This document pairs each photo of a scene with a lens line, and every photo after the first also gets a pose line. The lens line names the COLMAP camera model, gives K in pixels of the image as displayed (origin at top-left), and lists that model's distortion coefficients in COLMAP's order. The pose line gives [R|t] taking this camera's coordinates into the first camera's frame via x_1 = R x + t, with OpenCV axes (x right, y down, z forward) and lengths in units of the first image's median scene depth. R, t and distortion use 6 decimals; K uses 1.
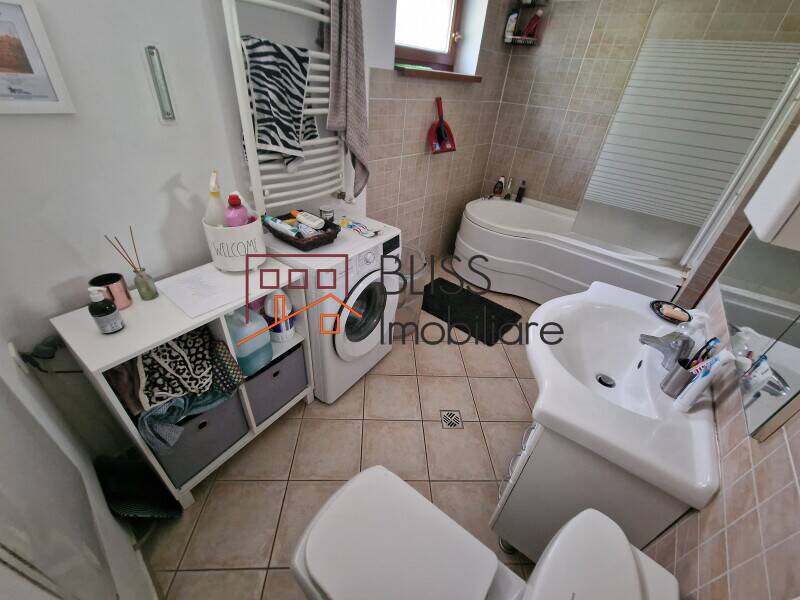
lens RADIAL K [[329.0, 0, 396.7], [0, 329.0, 299.4], [0, 0, 1]] dist [0.004420, -0.004293]
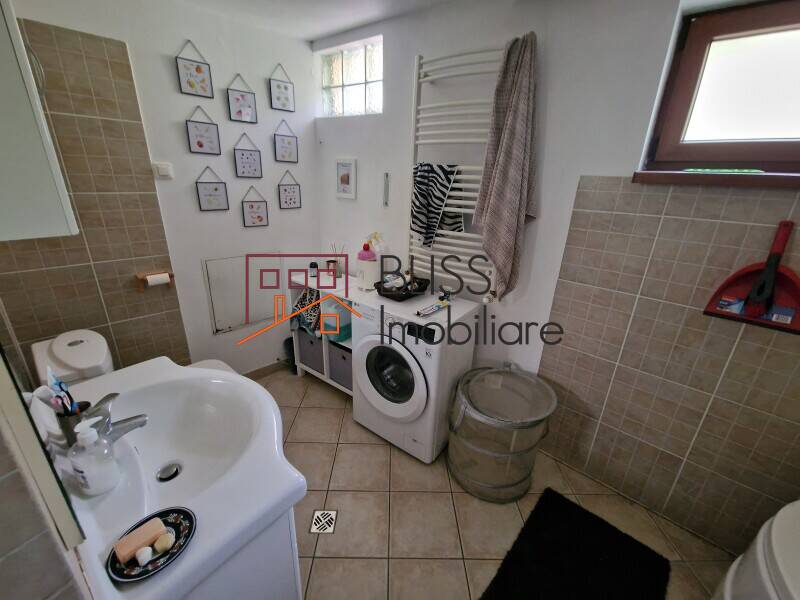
lens RADIAL K [[329.0, 0, 395.5], [0, 329.0, 299.6], [0, 0, 1]] dist [0.004420, -0.004293]
pose [[-0.040886, 0.271318, -0.961621, 0.966832], [-0.591101, 0.769373, 0.242208, -0.465084], [0.805561, 0.578318, 0.128920, 0.830321]]
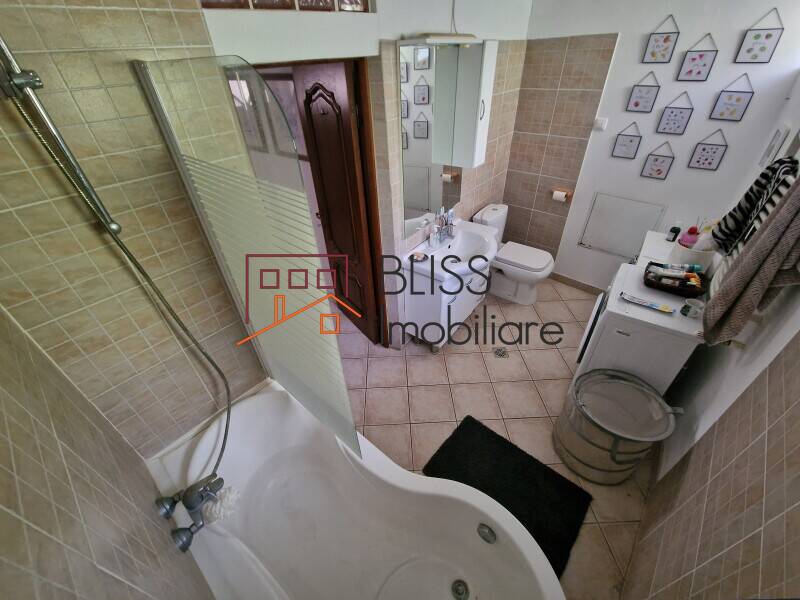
lens RADIAL K [[329.0, 0, 397.7], [0, 329.0, 300.8], [0, 0, 1]] dist [0.004420, -0.004293]
pose [[-0.999282, -0.036881, -0.008693, 0.779536], [-0.020108, 0.321688, 0.946632, -1.345905], [-0.032117, 0.946127, -0.322199, 1.499384]]
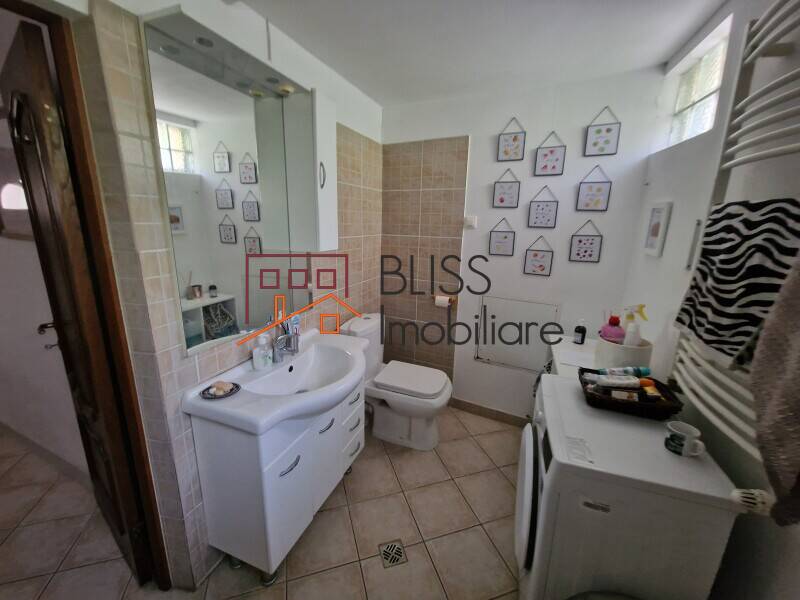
lens RADIAL K [[329.0, 0, 395.2], [0, 329.0, 300.3], [0, 0, 1]] dist [0.004420, -0.004293]
pose [[-0.961107, -0.032463, -0.274261, 0.489743], [-0.224481, 0.670299, 0.707324, -0.803432], [0.160875, 0.741381, -0.651516, 1.256360]]
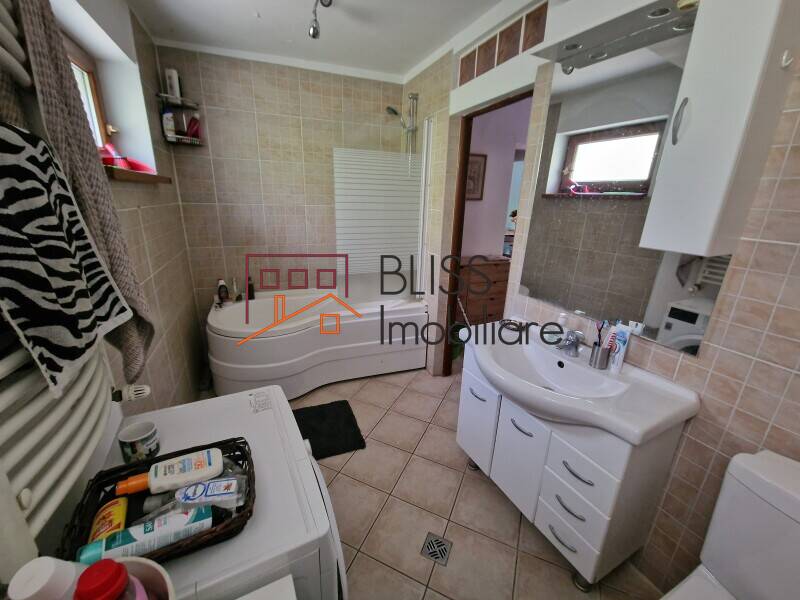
lens RADIAL K [[329.0, 0, 395.6], [0, 329.0, 300.3], [0, 0, 1]] dist [0.004420, -0.004293]
pose [[0.456003, -0.326839, 0.827791, -0.418172], [0.505912, 0.860423, 0.061033, -0.314535], [-0.732198, 0.390958, 0.557707, 0.444626]]
